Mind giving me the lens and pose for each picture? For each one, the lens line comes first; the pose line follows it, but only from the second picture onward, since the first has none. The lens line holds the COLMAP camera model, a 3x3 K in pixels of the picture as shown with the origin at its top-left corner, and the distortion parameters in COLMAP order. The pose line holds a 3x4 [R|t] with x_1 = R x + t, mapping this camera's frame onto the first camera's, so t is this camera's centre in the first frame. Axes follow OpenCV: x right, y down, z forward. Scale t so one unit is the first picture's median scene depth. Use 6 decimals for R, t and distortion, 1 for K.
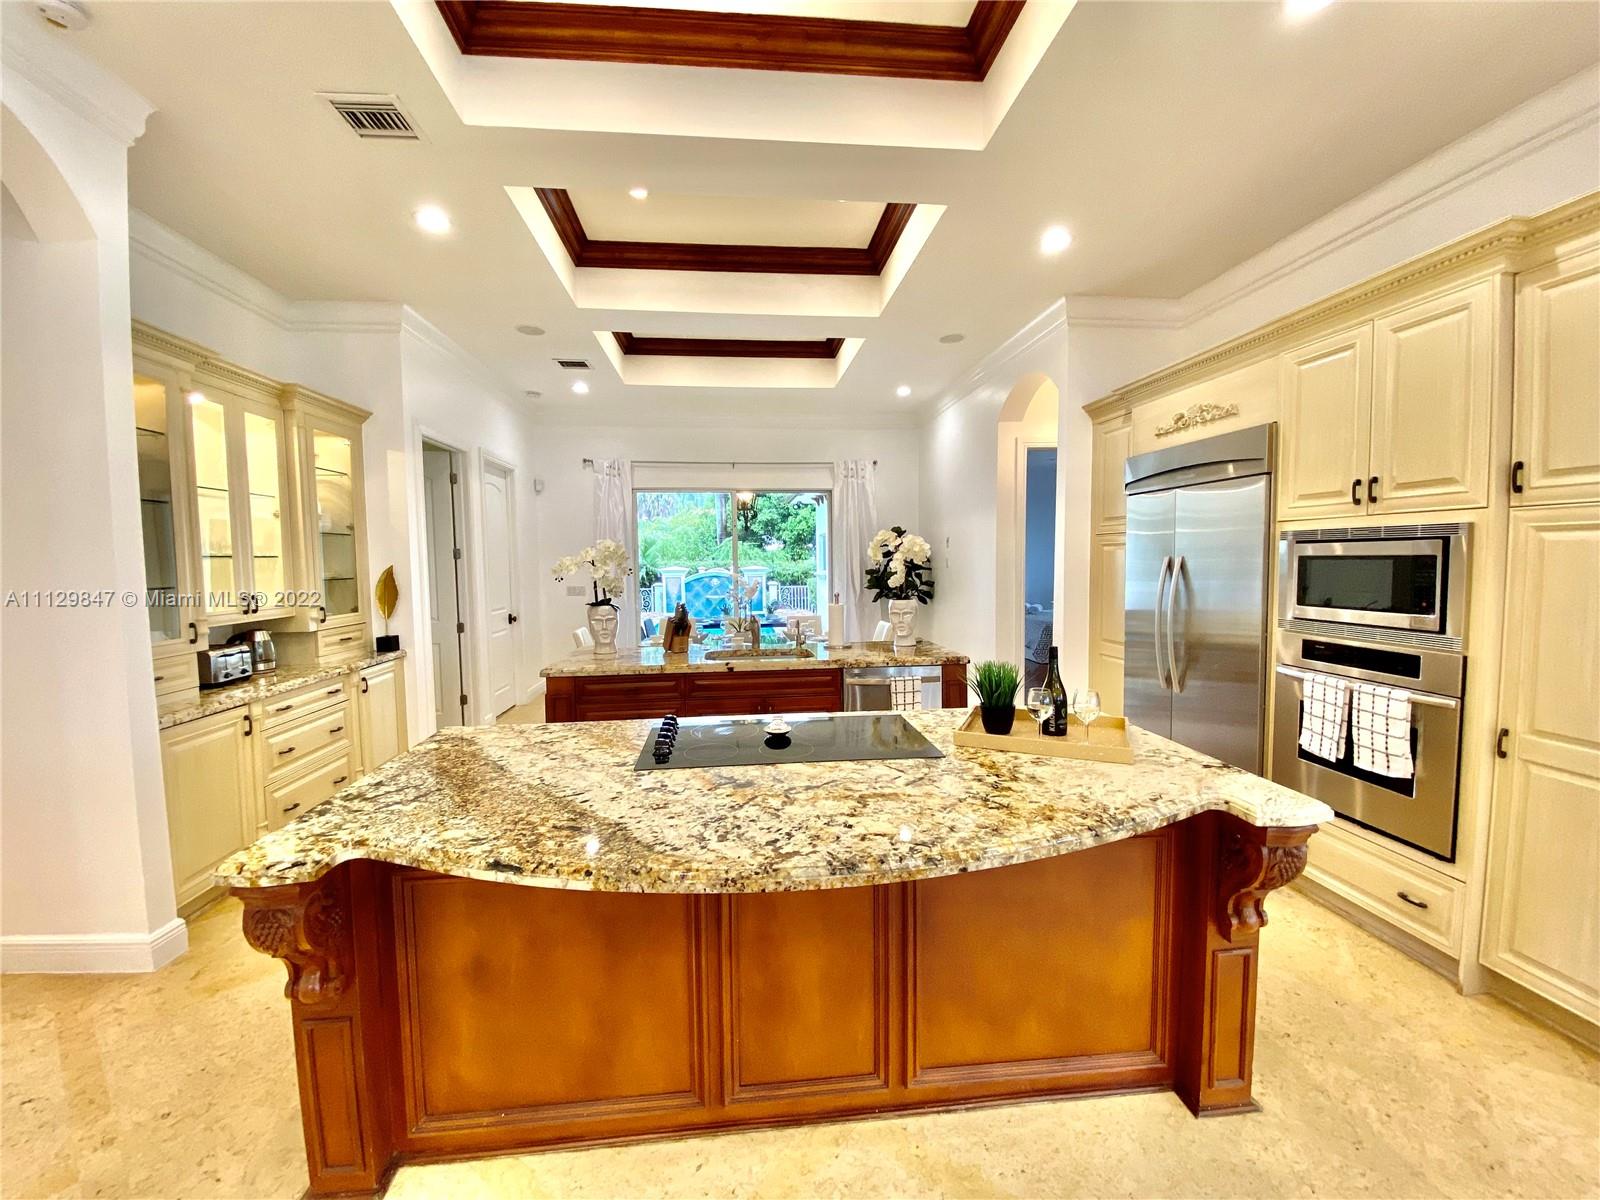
lens RADIAL K [[650.0, 0, 797.6], [0, 650.0, 590.4], [0, 0, 1]] dist [-0.016295, -0.001962]
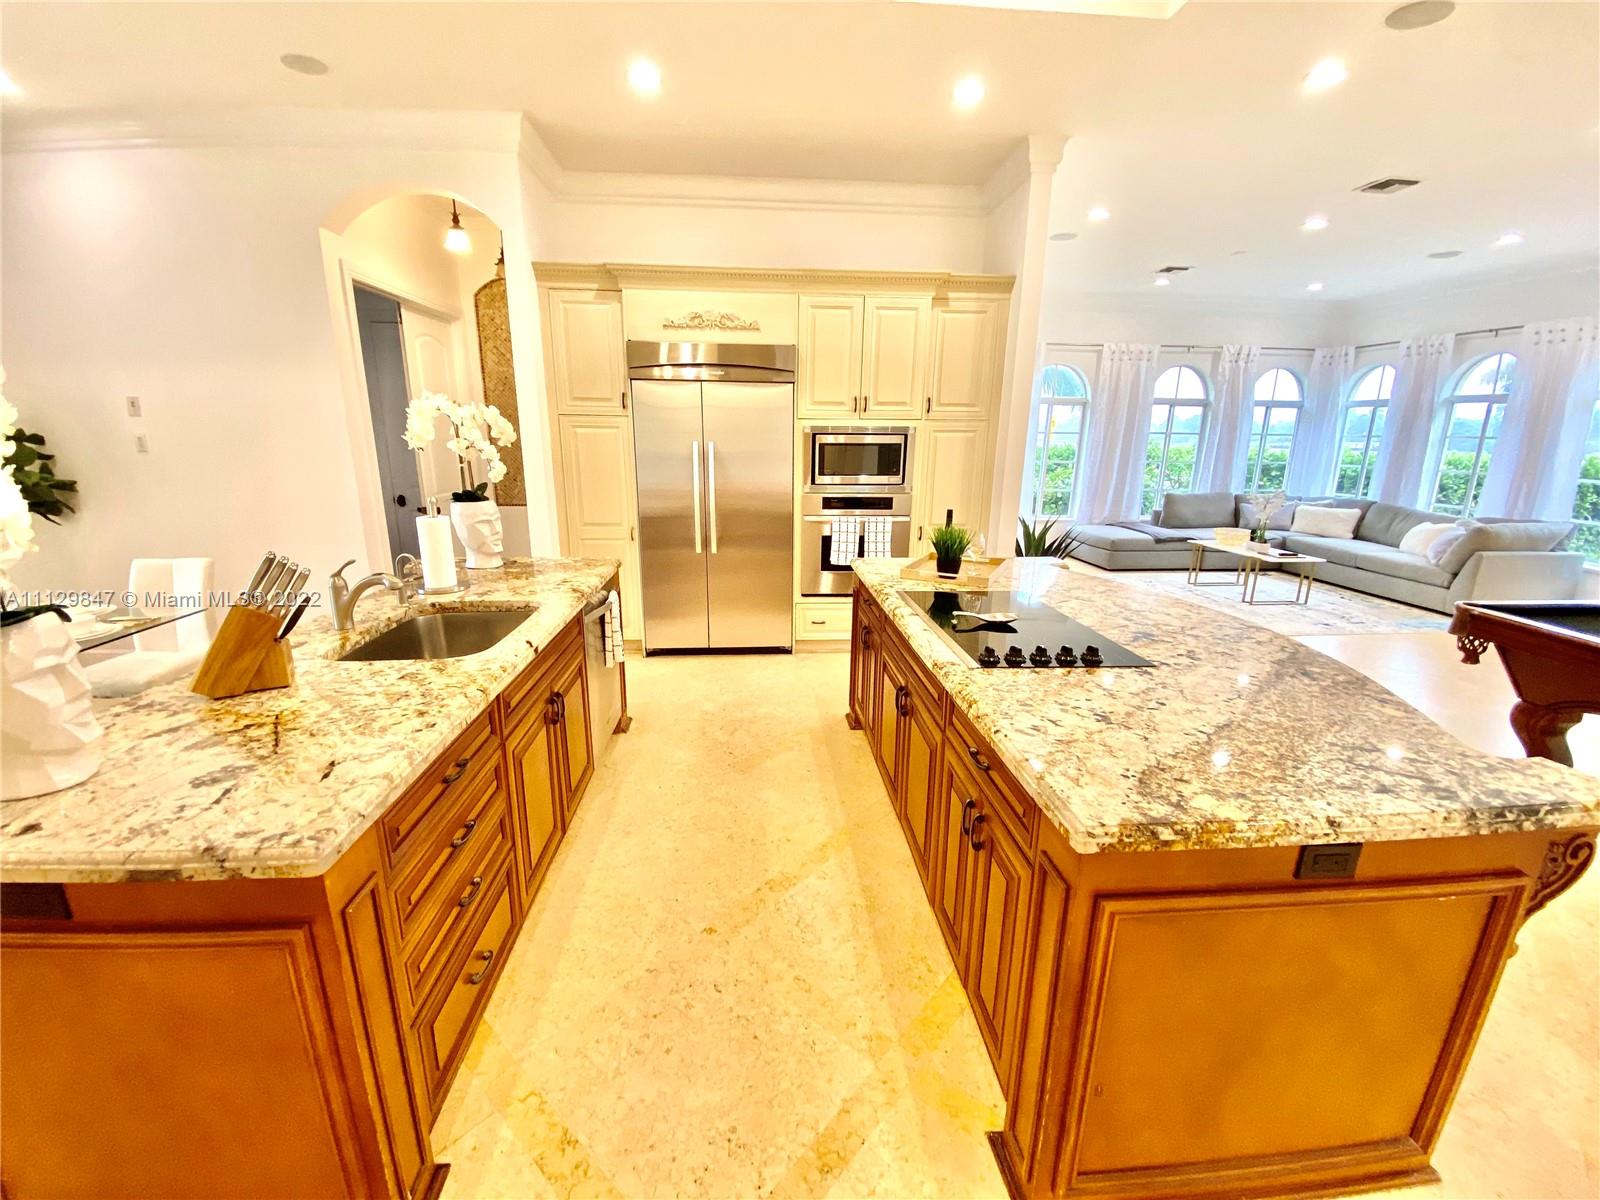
lens RADIAL K [[650.0, 0, 790.3], [0, 650.0, 600.9], [0, 0, 1]] dist [-0.016295, -0.001962]
pose [[0.049181, -0.234062, 0.970977, -0.988500], [0.036441, 0.971927, 0.232445, -0.059325], [-0.998125, 0.023952, 0.056330, 1.212858]]
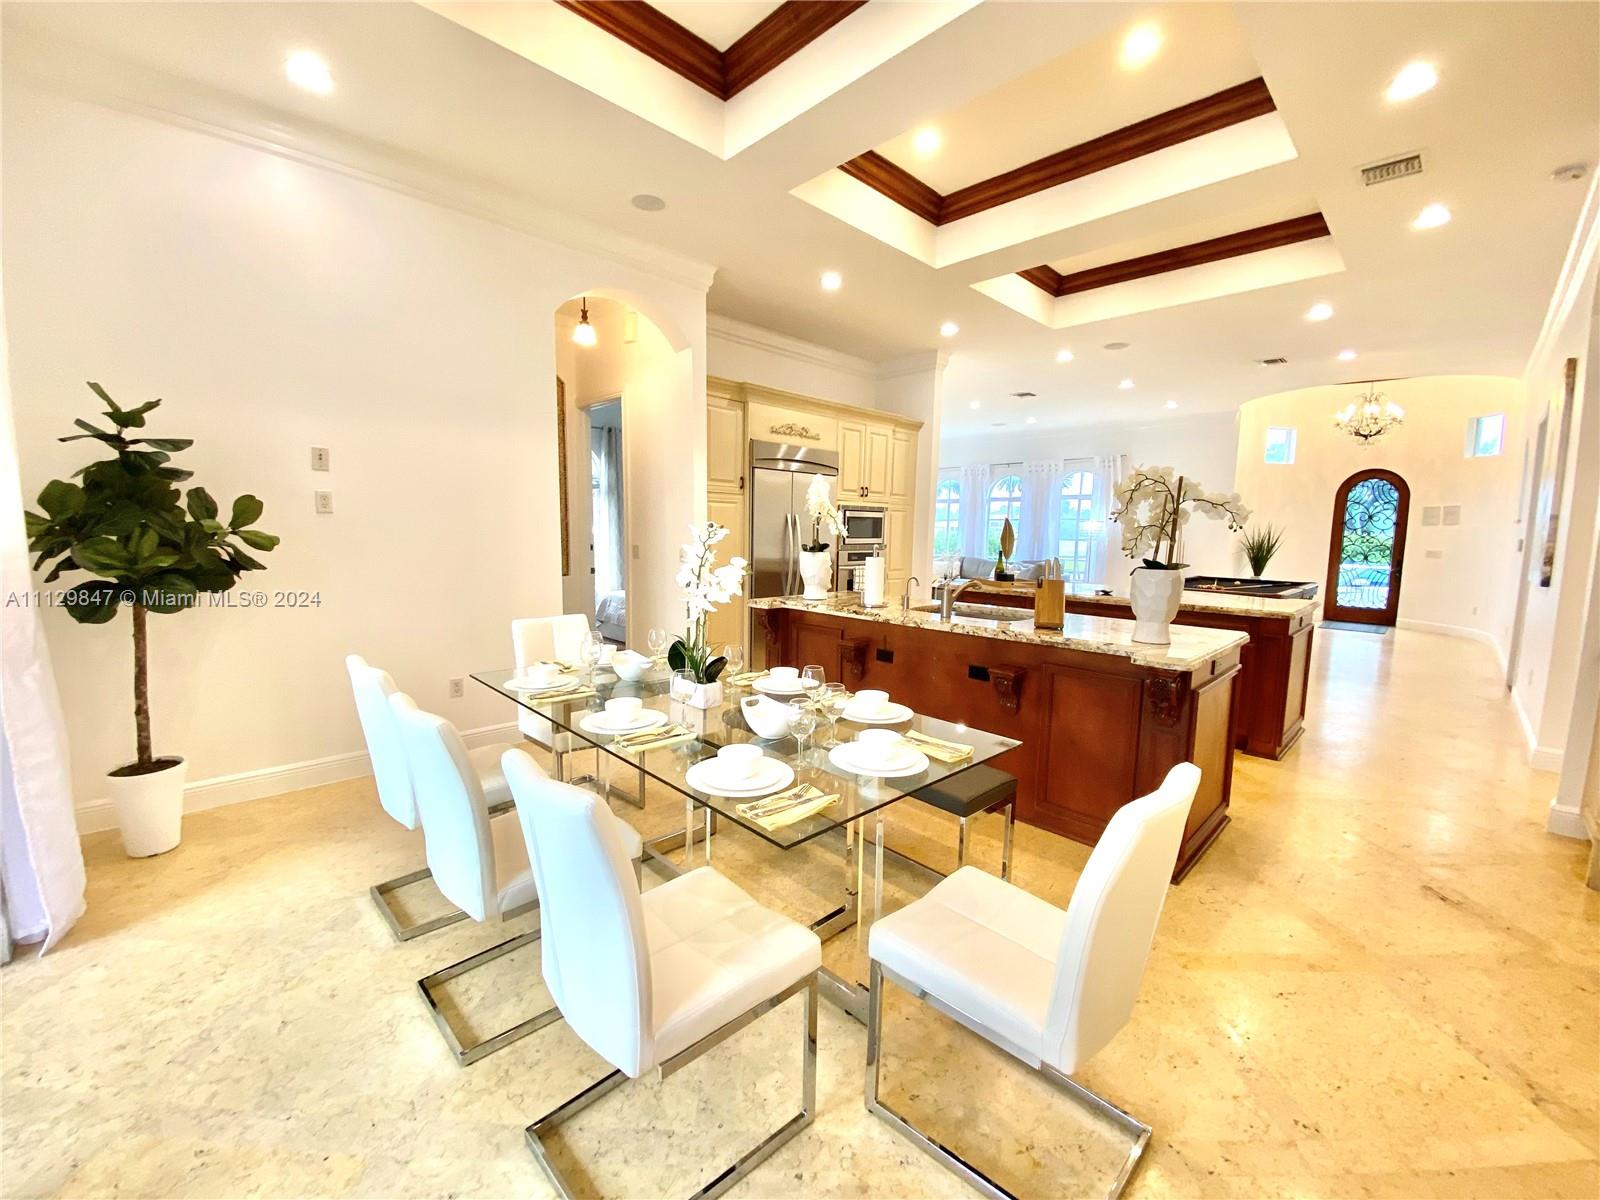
lens RADIAL K [[650.0, 0, 804.4], [0, 650.0, 606.0], [0, 0, 1]] dist [-0.016295, -0.001962]
pose [[-0.621933, -0.097096, 0.777028, -1.139773], [0.023345, 0.989543, 0.142337, -0.087051], [-0.782723, 0.106664, -0.613162, 3.132759]]
